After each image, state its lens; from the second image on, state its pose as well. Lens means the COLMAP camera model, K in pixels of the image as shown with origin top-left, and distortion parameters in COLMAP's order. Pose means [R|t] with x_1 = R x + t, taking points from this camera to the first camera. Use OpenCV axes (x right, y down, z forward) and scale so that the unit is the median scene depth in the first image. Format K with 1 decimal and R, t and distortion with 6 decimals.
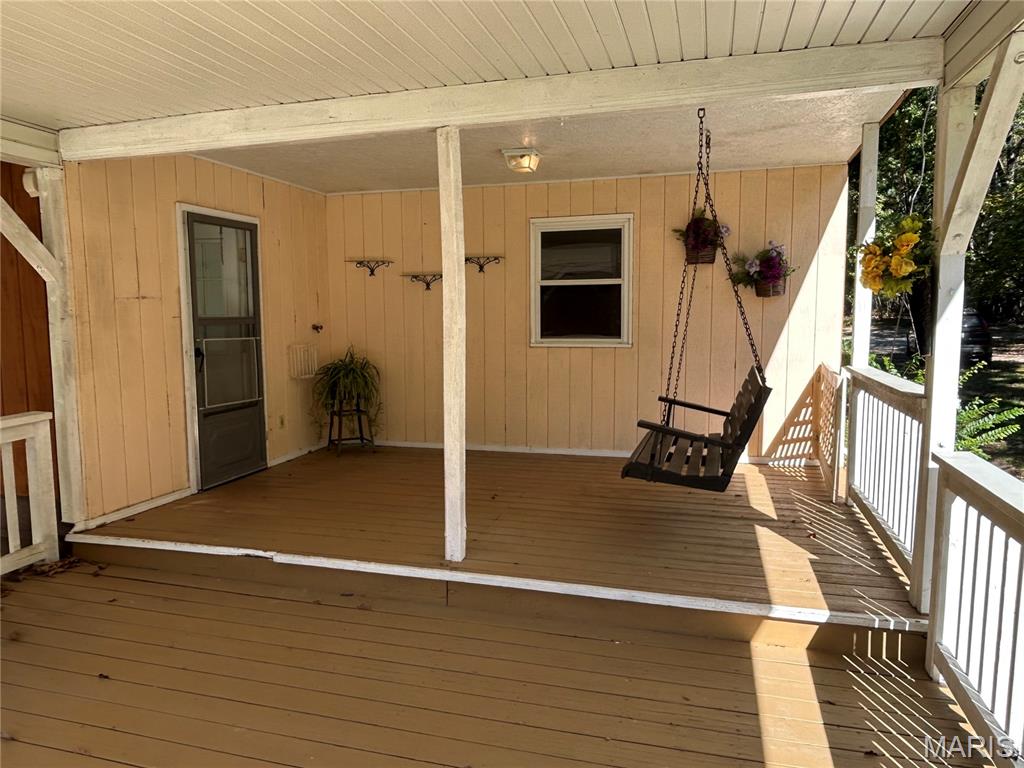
lens RADIAL K [[704.9, 0, 508.1], [0, 704.9, 384.8], [0, 0, 1]] dist [0.002552, 0.000250]
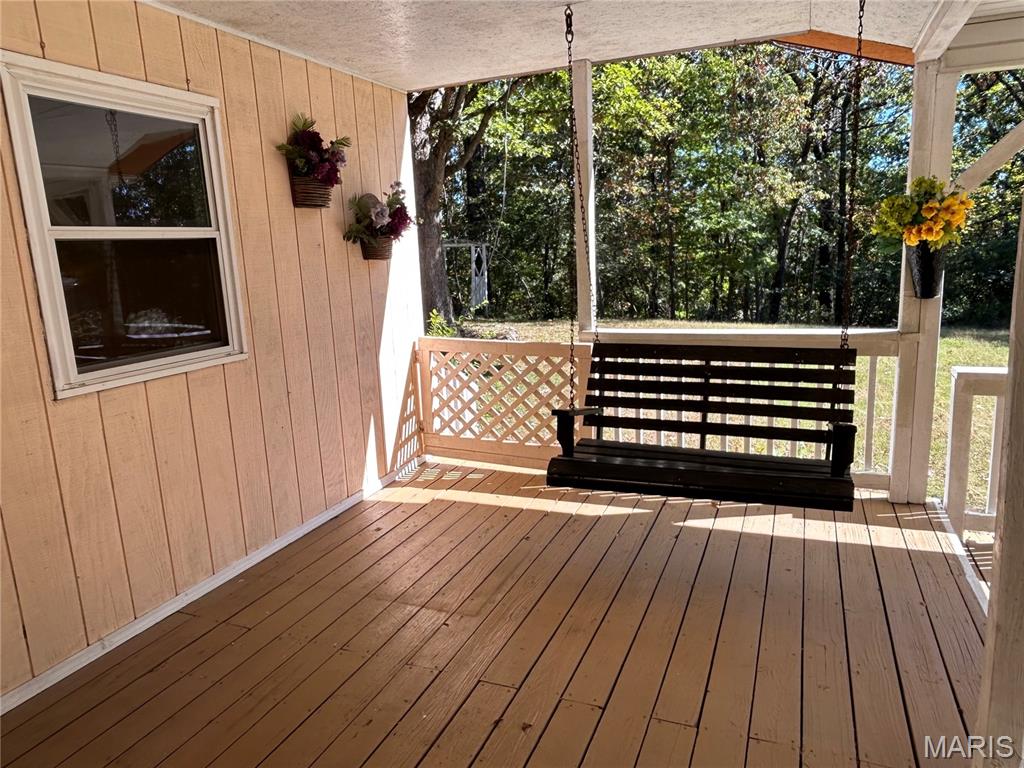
lens RADIAL K [[709.7, 0, 508.2], [0, 709.7, 386.6], [0, 0, 1]] dist [0.010293, -0.000347]
pose [[0.123118, -0.191082, 0.973822, -0.344095], [0.146916, 0.973985, 0.172539, -0.100550], [-0.981457, 0.121827, 0.147988, 0.759105]]
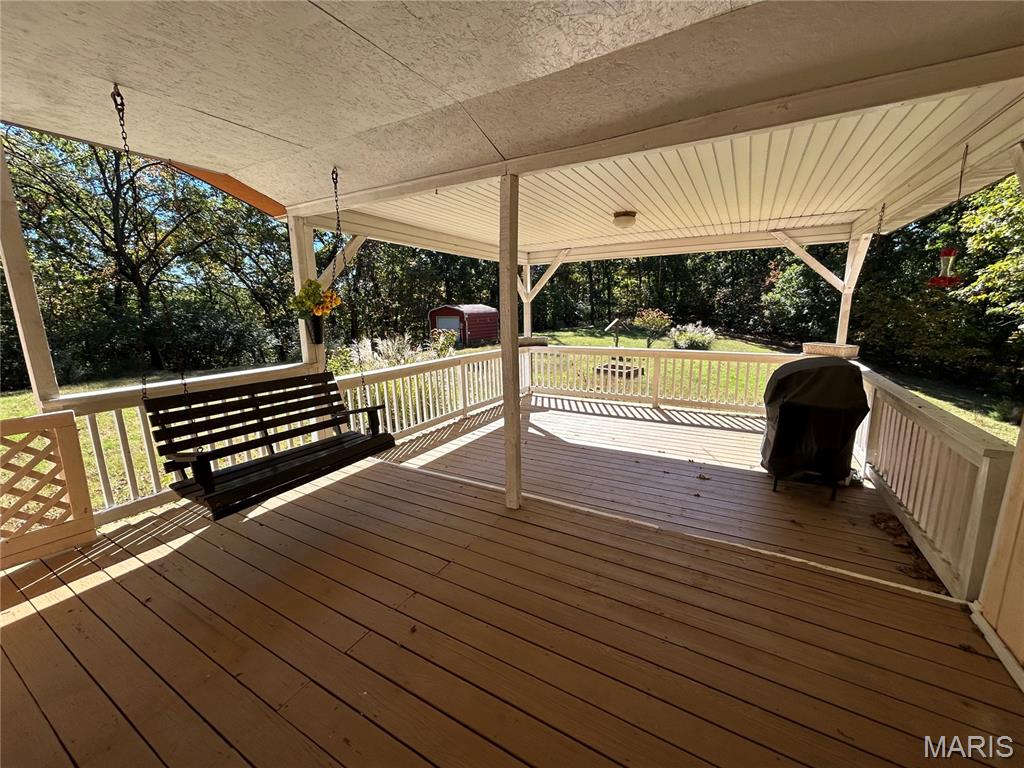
lens RADIAL K [[414.0, 0, 508.0], [0, 414.0, 386.0], [0, 0, 1]] dist [-0.003013, 0.000910]
pose [[-0.971302, -0.017467, 0.237206, -0.155708], [0.050166, 0.959820, 0.276095, -0.123462], [-0.232498, 0.280071, -0.931399, 1.052428]]
